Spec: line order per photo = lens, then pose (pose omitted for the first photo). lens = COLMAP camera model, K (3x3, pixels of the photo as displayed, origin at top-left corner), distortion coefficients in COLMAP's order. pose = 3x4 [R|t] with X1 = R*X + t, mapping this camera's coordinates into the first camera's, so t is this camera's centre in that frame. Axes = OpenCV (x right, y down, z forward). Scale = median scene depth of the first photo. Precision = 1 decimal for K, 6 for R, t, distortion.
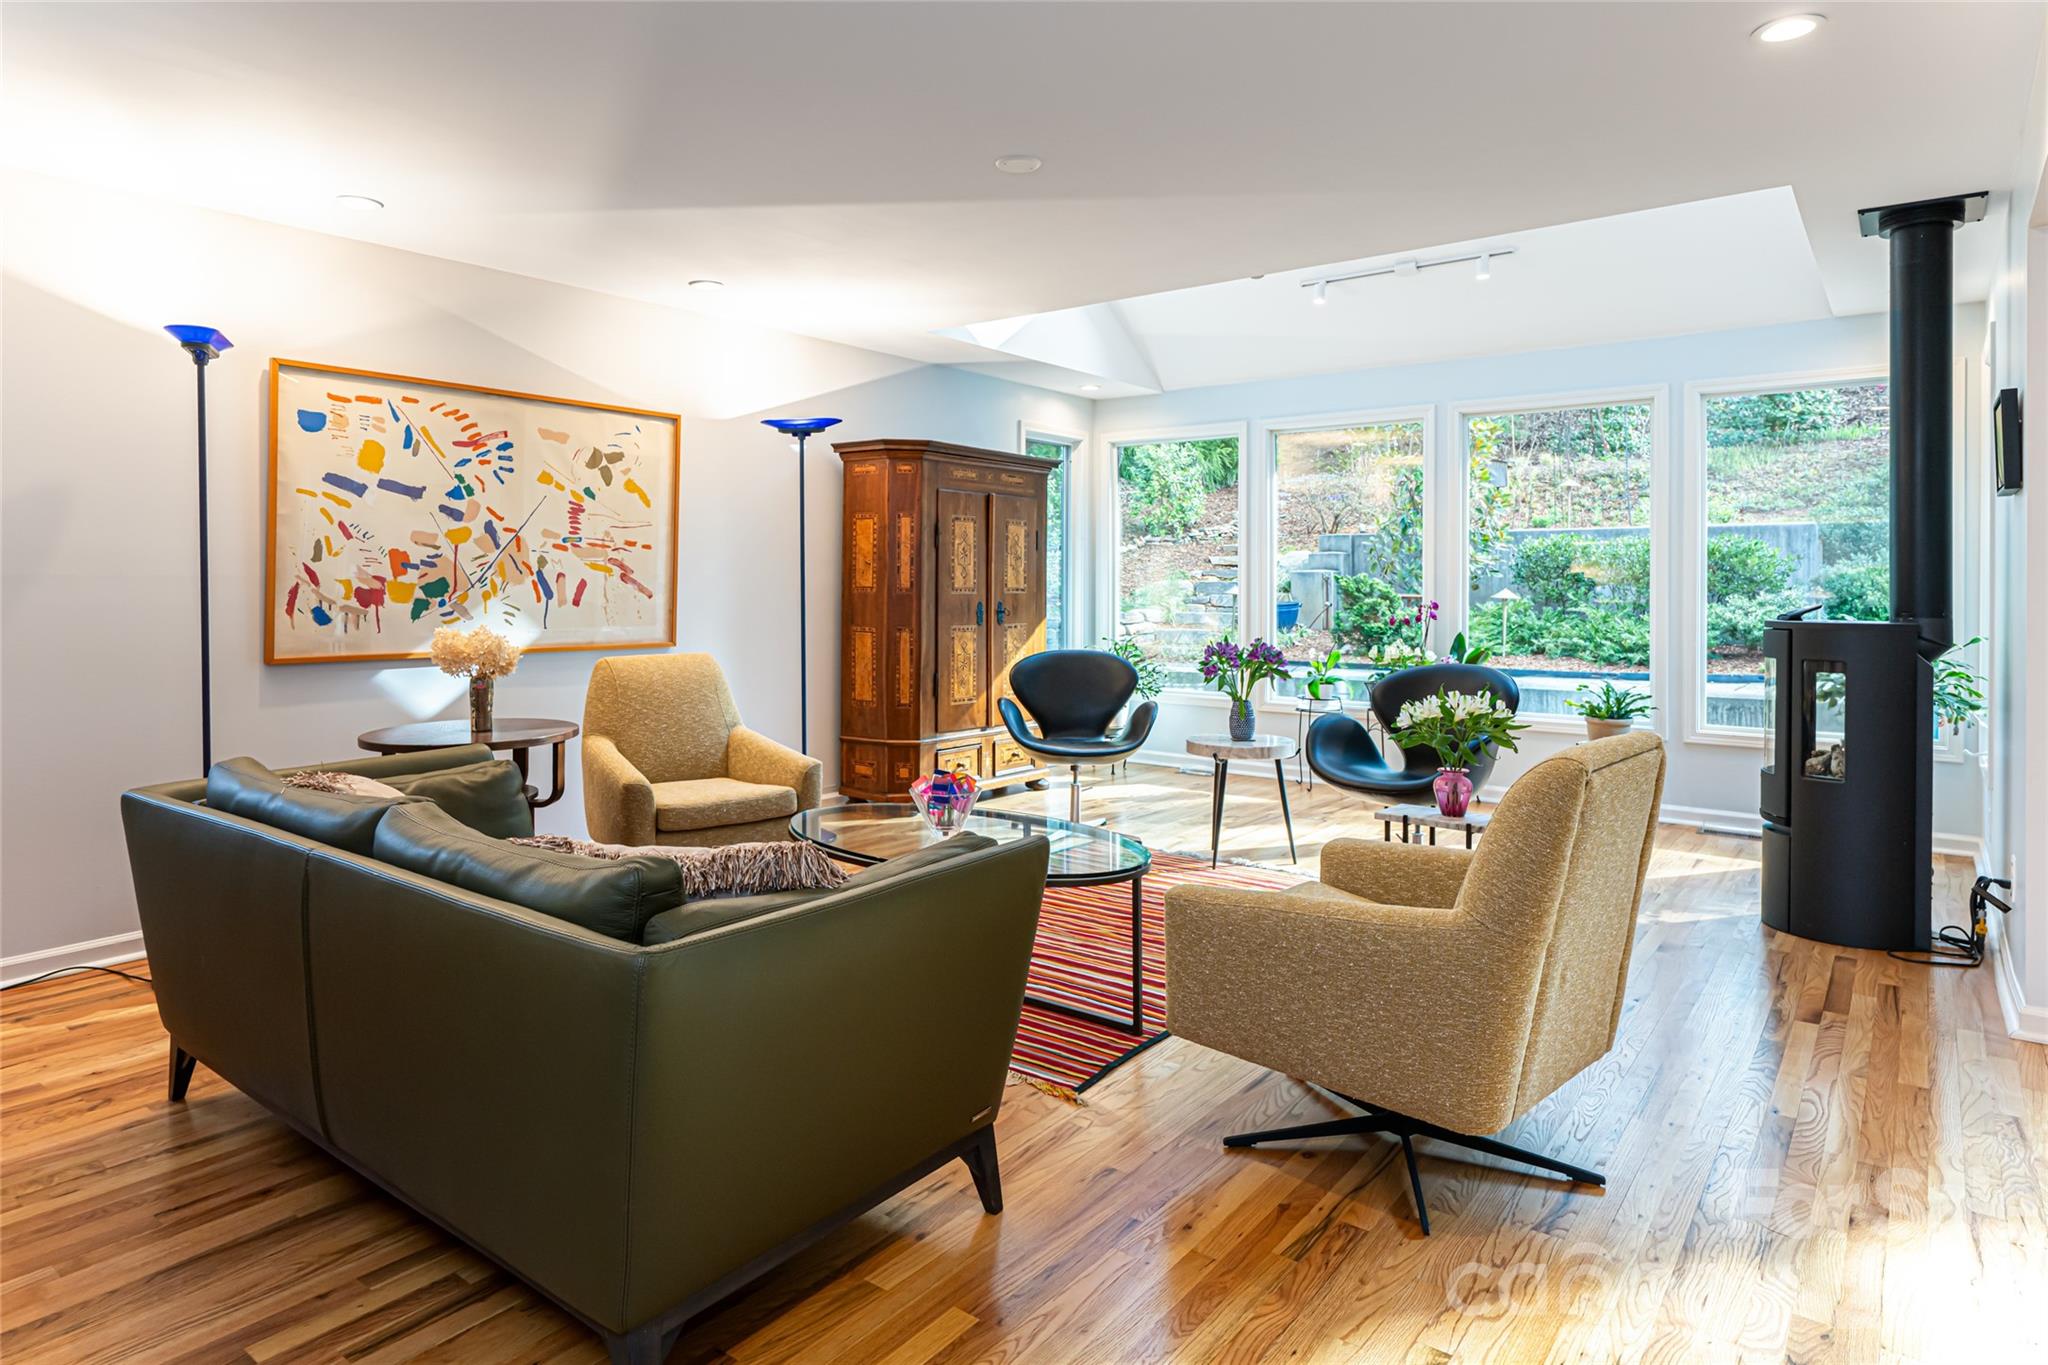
lens RADIAL K [[1191.0, 0, 1008.0], [0, 1191.0, 575.9], [0, 0, 1]] dist [-0.003628, 0.002854]
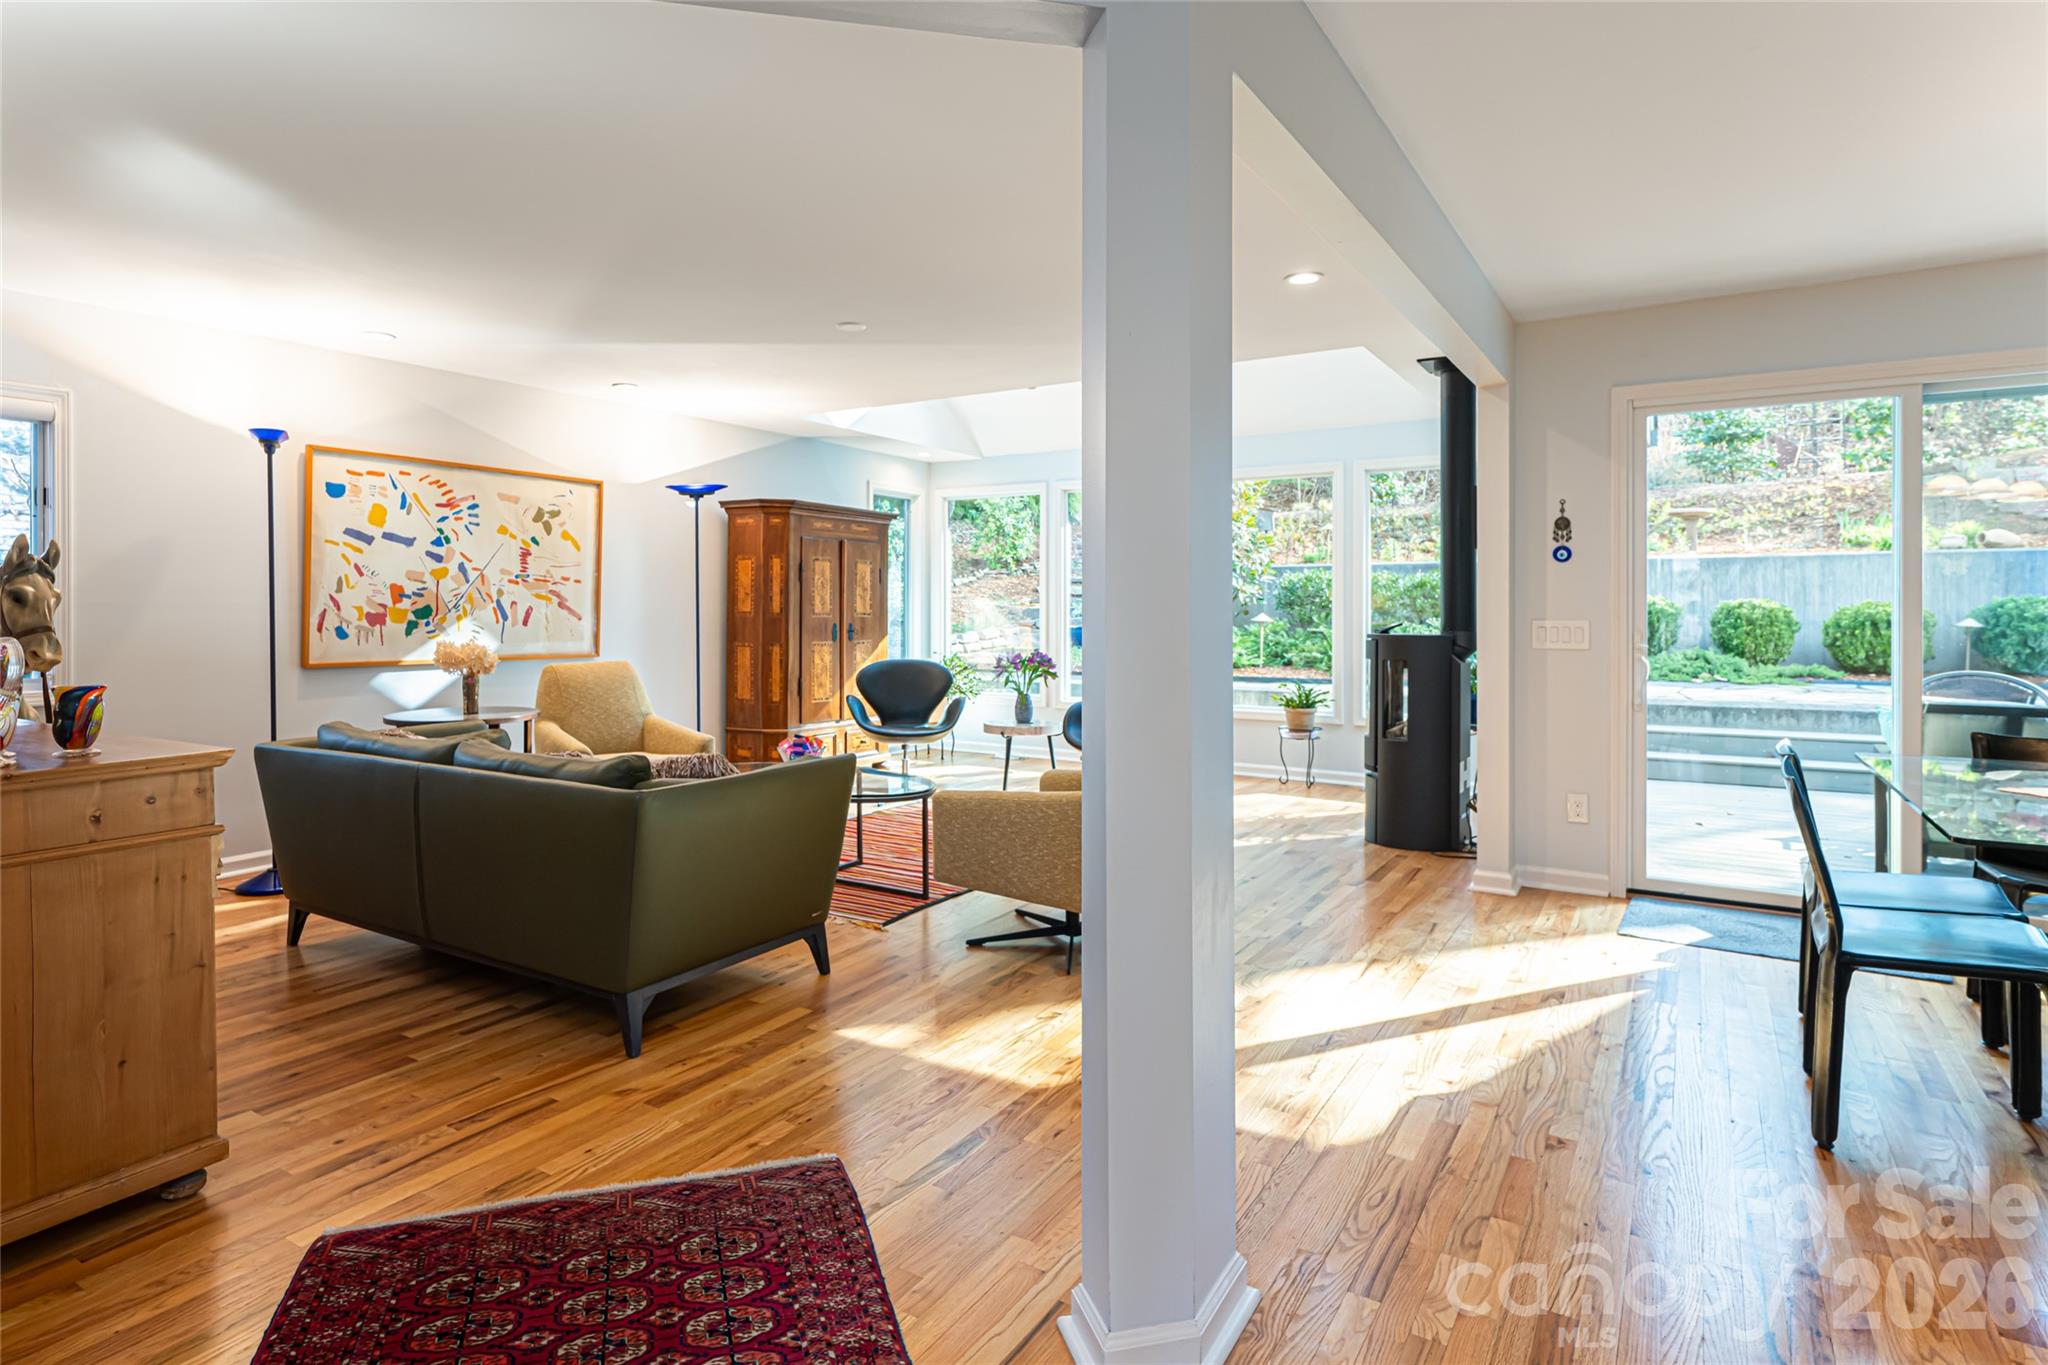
lens RADIAL K [[1090.4, 0, 962.8], [0, 1090.4, 607.9], [0, 0, 1]] dist [0.001572, 0.001808]
pose [[0.996789, -0.000491, 0.080075, 0.027180], [0.000144, 0.999991, 0.004340, -0.000244], [-0.080077, -0.004314, 0.996779, -0.258686]]
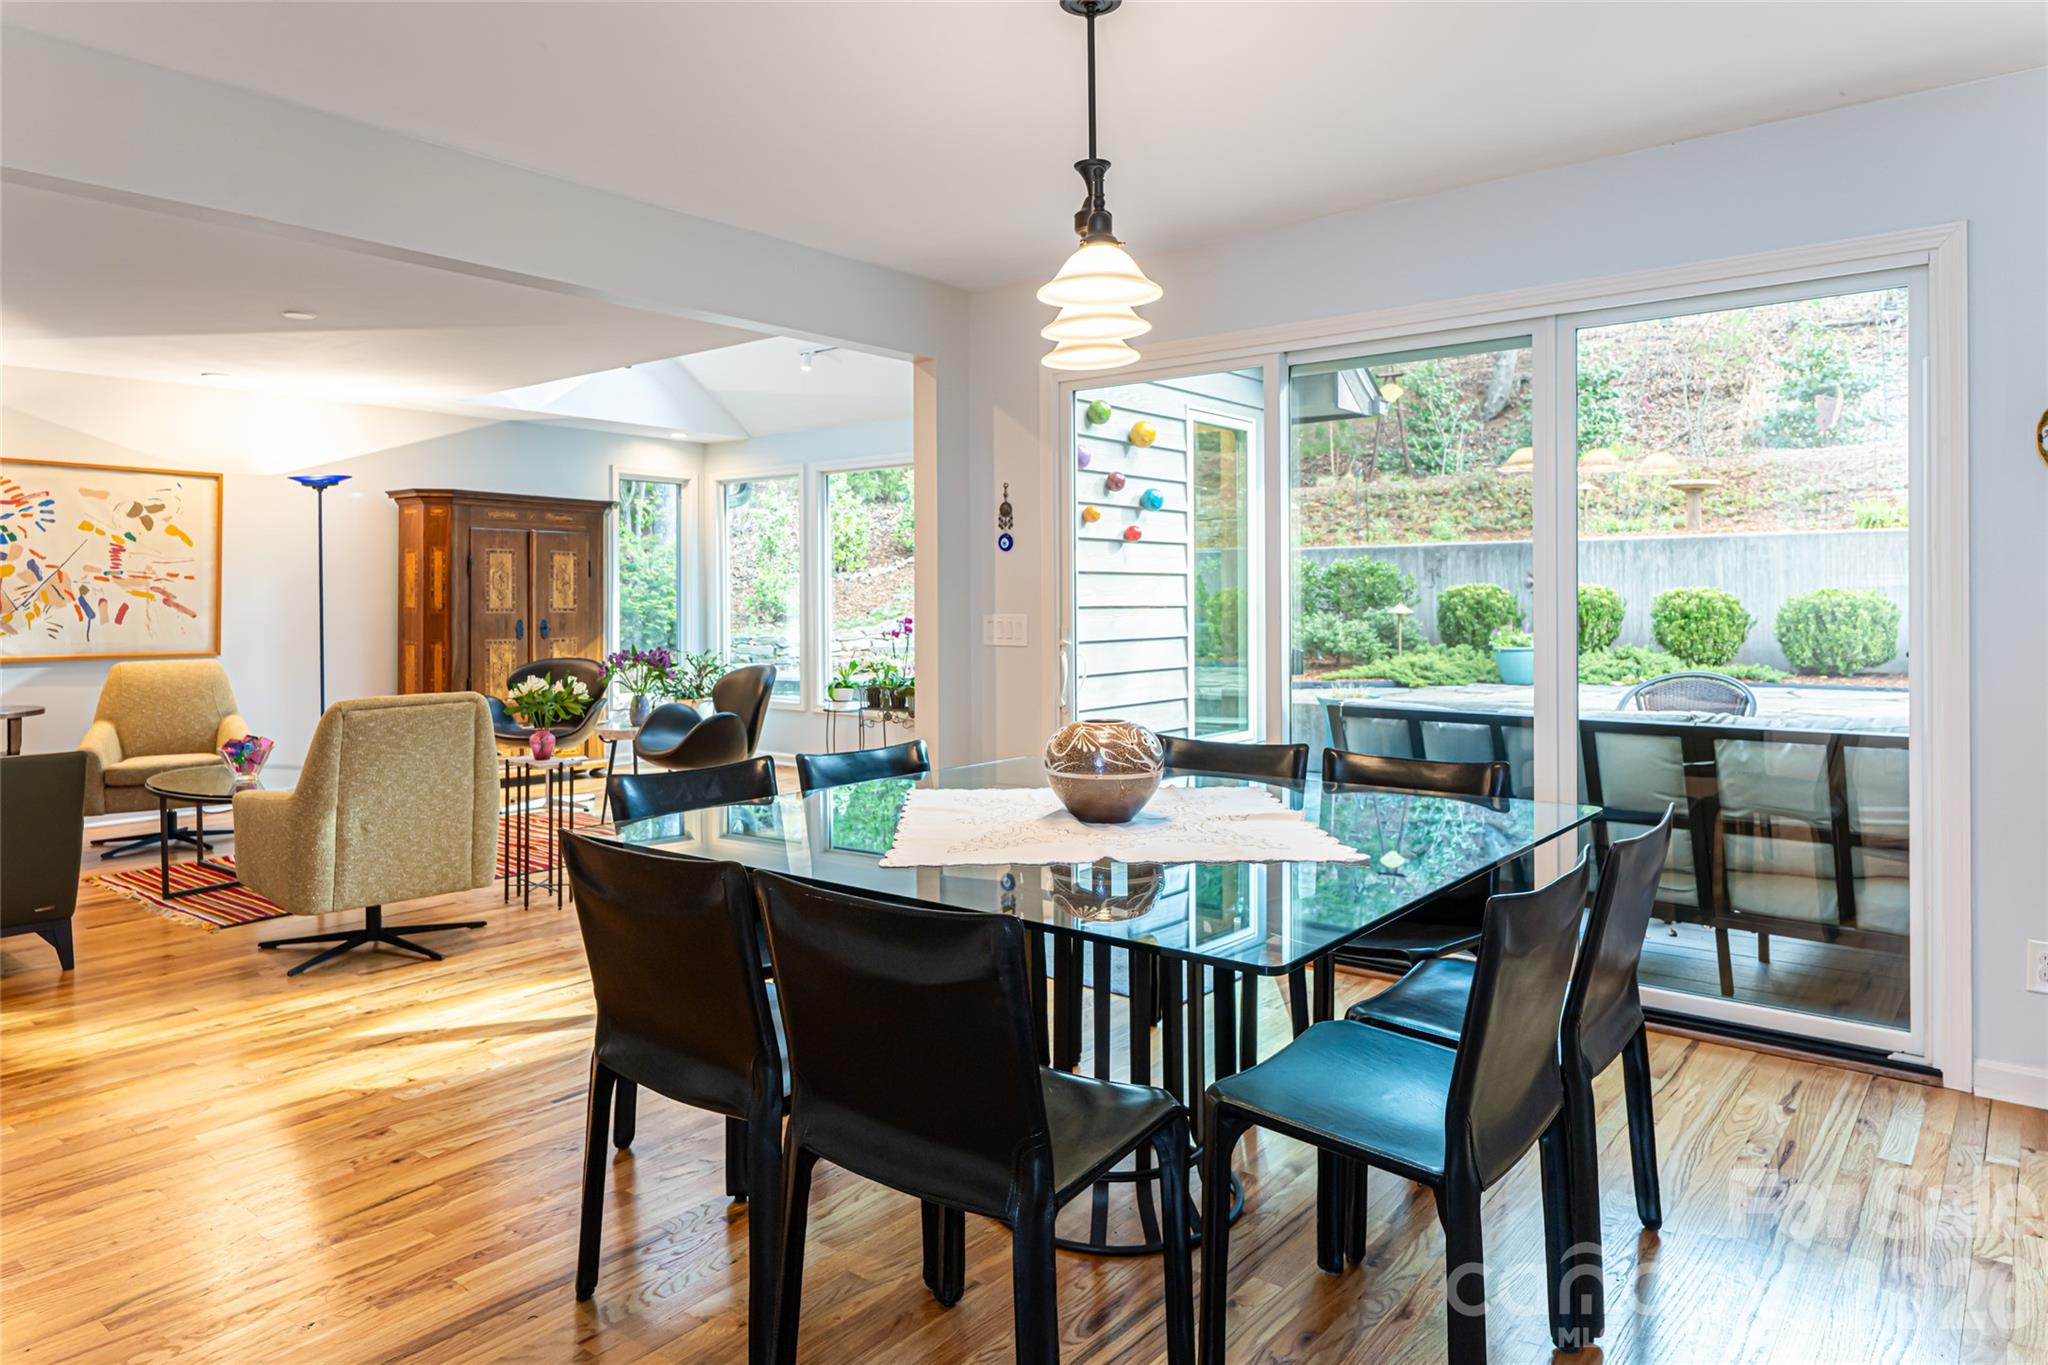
lens RADIAL K [[1261.8, 0, 946.4], [0, 1261.8, 573.8], [0, 0, 1]] dist [-0.002577, -0.001201]
pose [[0.999844, -0.005661, -0.016707, 0.576432], [0.005368, 0.999832, -0.017520, -0.000404], [0.016804, 0.017428, 0.999707, -0.364999]]
